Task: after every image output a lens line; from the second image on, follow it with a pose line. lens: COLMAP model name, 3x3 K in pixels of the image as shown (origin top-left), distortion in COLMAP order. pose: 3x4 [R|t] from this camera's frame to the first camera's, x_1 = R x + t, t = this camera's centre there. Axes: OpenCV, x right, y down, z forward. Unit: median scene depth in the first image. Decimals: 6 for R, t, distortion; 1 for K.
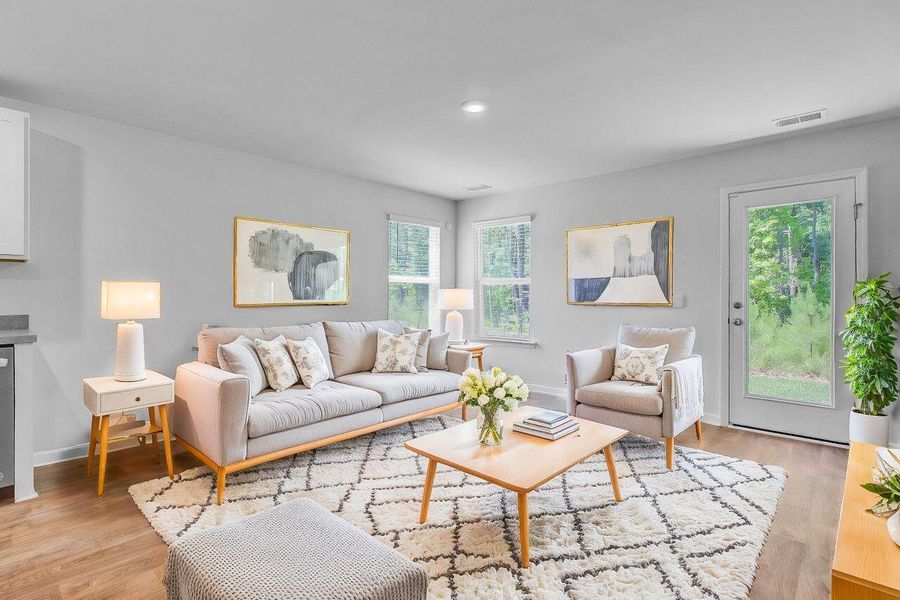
lens RADIAL K [[426.7, 0, 450.0], [0, 426.7, 300.0], [0, 0, 1]] dist [-0.001633, 0.000305]
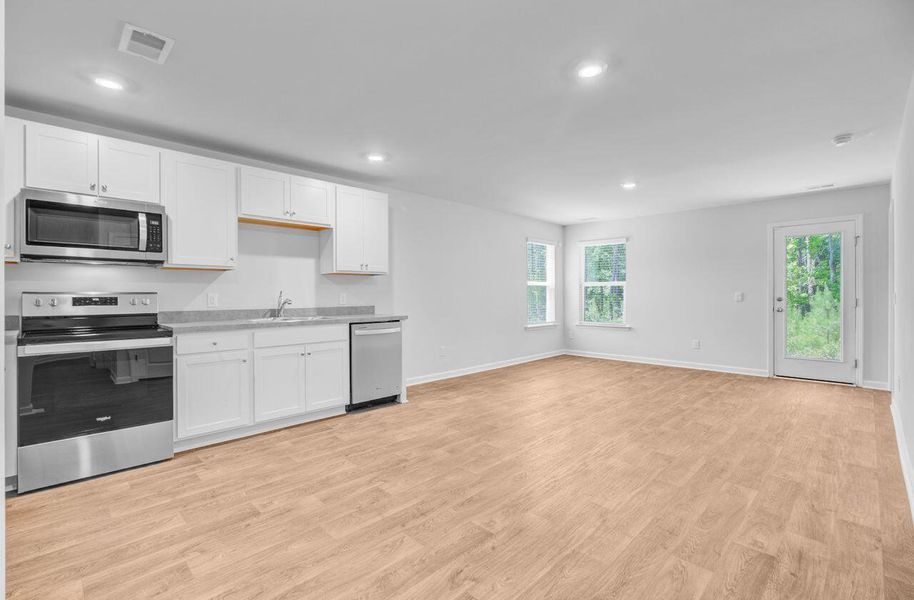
lens RADIAL K [[415.4, 0, 457.0], [0, 415.4, 300.0], [0, 0, 1]] dist [0.001133, -0.000144]
pose [[0.999670, -0.004804, -0.025232, -0.229001], [0.004801, 0.999988, -0.000161, 0.004689], [0.025233, 0.000040, 0.999682, -0.270027]]
